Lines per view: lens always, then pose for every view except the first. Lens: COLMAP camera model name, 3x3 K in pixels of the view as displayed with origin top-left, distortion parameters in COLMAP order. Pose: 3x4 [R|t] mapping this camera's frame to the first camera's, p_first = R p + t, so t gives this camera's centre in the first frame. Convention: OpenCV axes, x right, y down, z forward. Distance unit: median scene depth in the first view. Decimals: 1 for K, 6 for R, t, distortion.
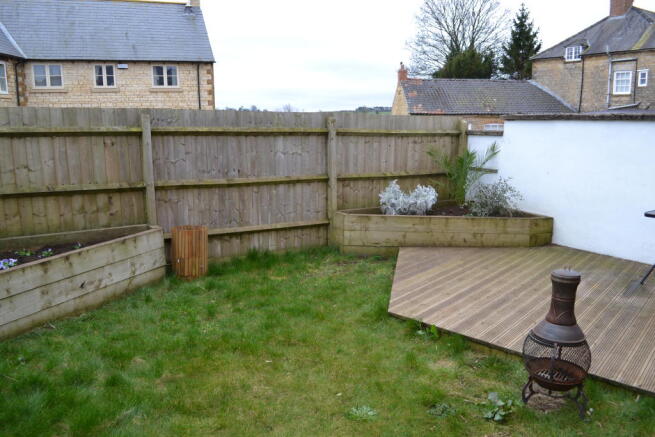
lens RADIAL K [[523.3, 0, 325.8], [0, 523.3, 219.0], [0, 0, 1]] dist [-0.081286, 0.003134]
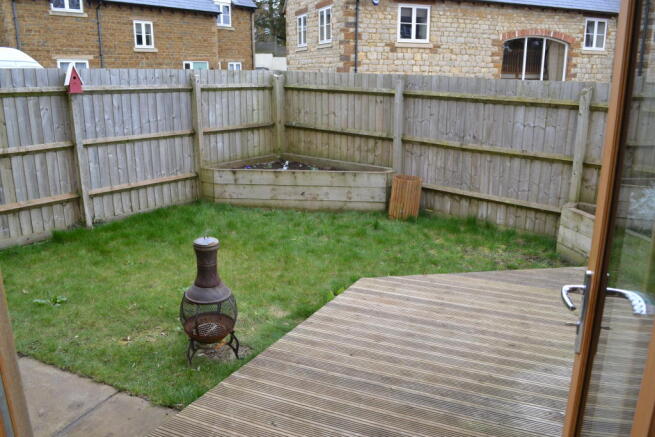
lens RADIAL K [[523.3, 0, 325.8], [0, 523.3, 219.0], [0, 0, 1]] dist [-0.081286, 0.003134]
pose [[0.312625, 0.261892, -0.913060, 0.762101], [-0.177397, 0.960426, 0.214739, -0.111140], [0.933164, 0.094841, 0.346712, 0.412617]]
